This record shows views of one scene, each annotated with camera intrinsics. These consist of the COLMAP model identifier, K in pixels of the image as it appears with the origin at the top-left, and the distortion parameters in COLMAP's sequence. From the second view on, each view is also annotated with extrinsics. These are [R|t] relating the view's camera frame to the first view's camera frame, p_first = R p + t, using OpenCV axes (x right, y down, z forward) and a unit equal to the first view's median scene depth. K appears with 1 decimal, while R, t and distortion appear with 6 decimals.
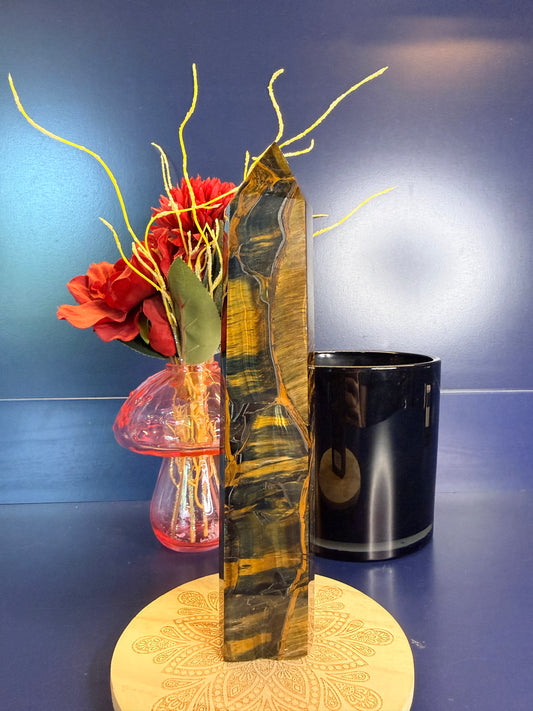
lens RADIAL K [[487.1, 0, 286.4], [0, 487.1, 360.7], [0, 0, 1]] dist [-0.009203, -0.004065]
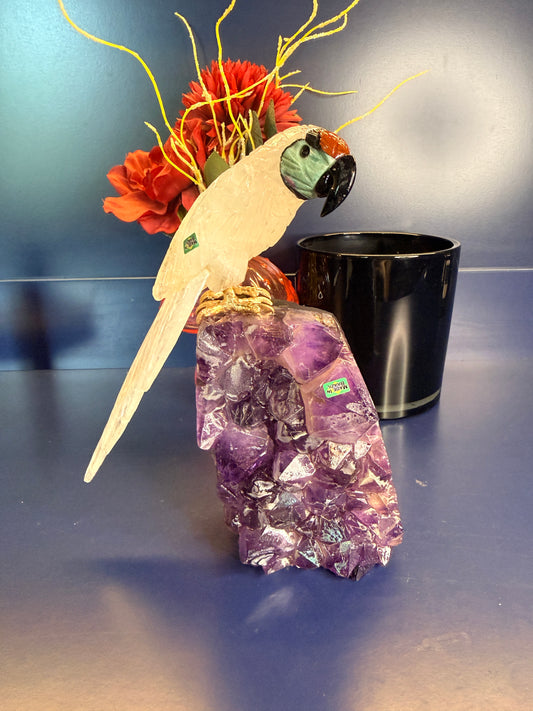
lens RADIAL K [[487.1, 0, 286.4], [0, 487.1, 360.7], [0, 0, 1]] dist [-0.009203, -0.004065]
pose [[0.999536, 0.002208, -0.030390, -0.034187], [0.006500, 0.958968, 0.283438, -0.073146], [0.029769, -0.283504, 0.958509, -0.112083]]
